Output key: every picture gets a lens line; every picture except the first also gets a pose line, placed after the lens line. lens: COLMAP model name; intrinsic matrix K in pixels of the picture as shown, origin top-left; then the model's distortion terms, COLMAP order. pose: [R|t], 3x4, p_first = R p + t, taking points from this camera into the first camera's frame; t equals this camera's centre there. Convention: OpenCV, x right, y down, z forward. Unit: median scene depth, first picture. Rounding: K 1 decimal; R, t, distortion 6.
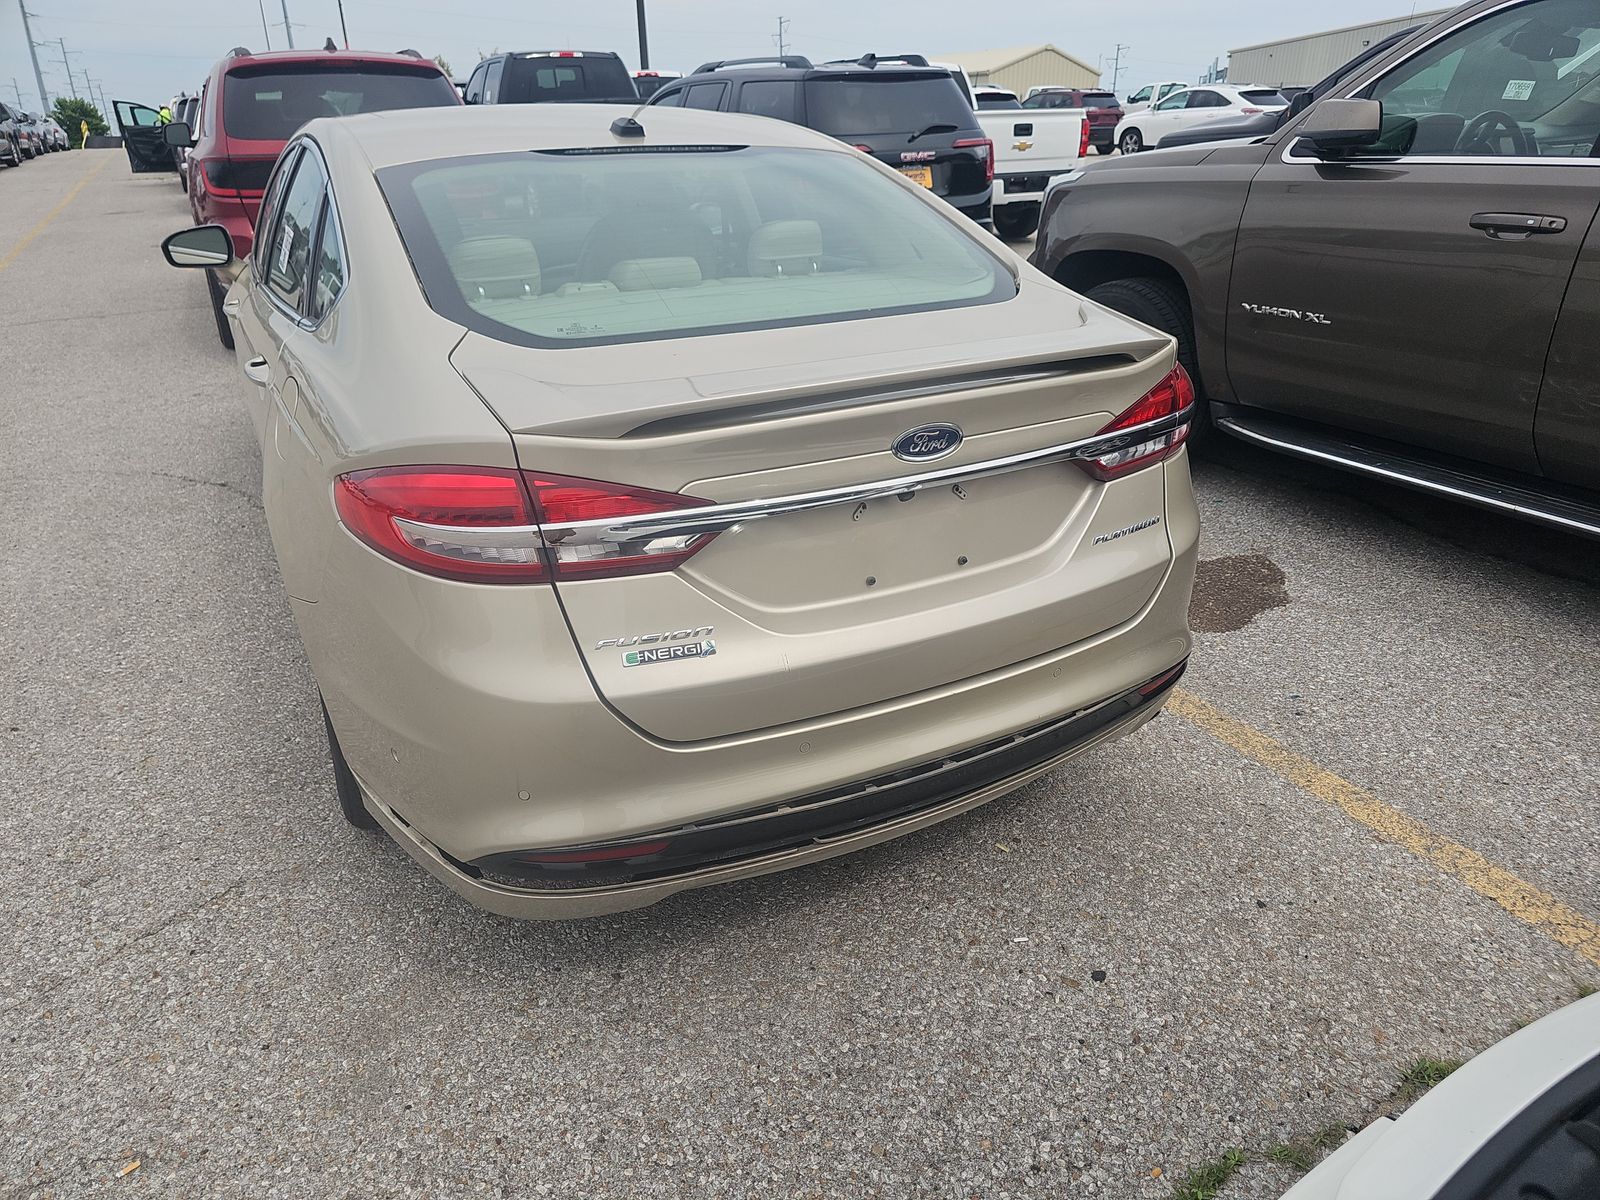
lens RADIAL K [[1065.0, 0, 814.2], [0, 1065.0, 604.6], [0, 0, 1]] dist [0.038319, -0.042428]
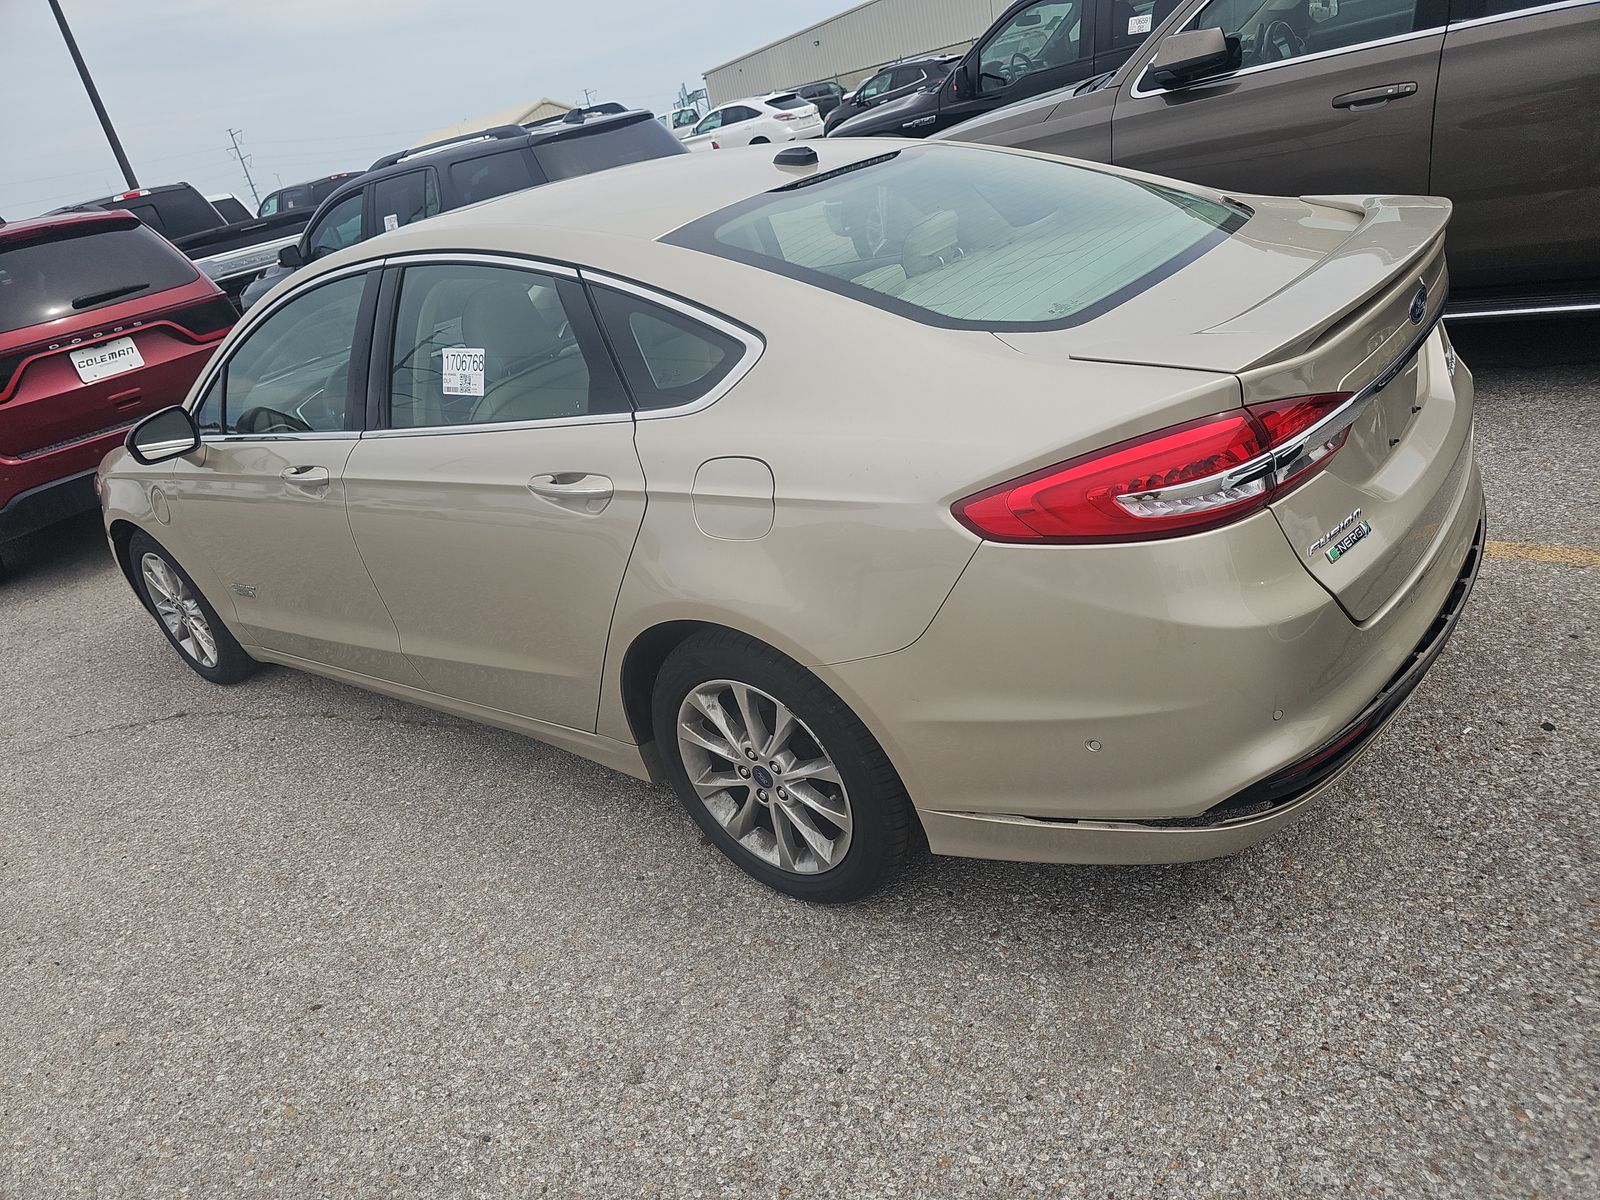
lens RADIAL K [[1065.0, 0, 812.7], [0, 1065.0, 607.0], [0, 0, 1]] dist [0.038319, -0.042428]
pose [[0.892845, -0.335747, 0.300170, -0.630643], [0.346482, 0.937875, 0.018436, -0.065207], [-0.287712, 0.087544, 0.953708, 0.077350]]
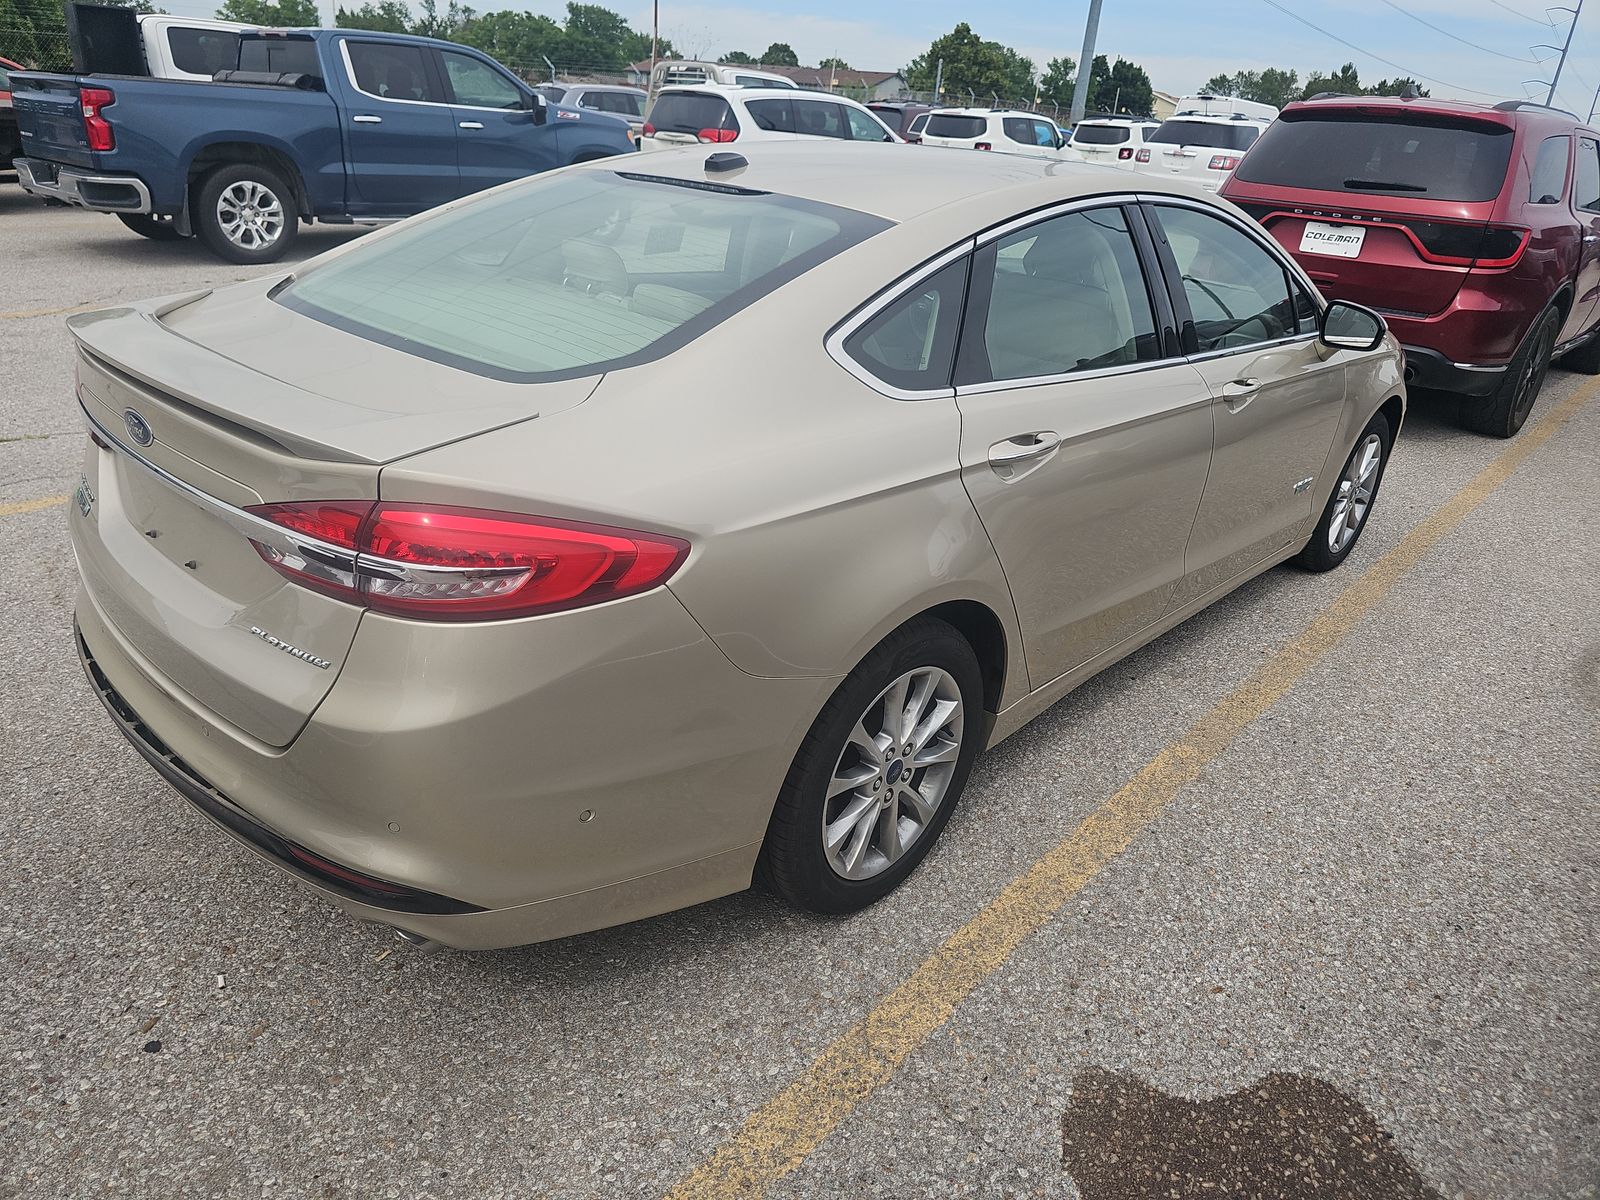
lens RADIAL K [[1065.0, 0, 796.4], [0, 1065.0, 580.1], [0, 0, 1]] dist [0.038319, -0.042428]
pose [[0.324233, 0.402221, -0.856207, 0.891217], [-0.451527, 0.861148, 0.233556, -0.390276], [0.831262, 0.310874, 0.460826, 0.746900]]
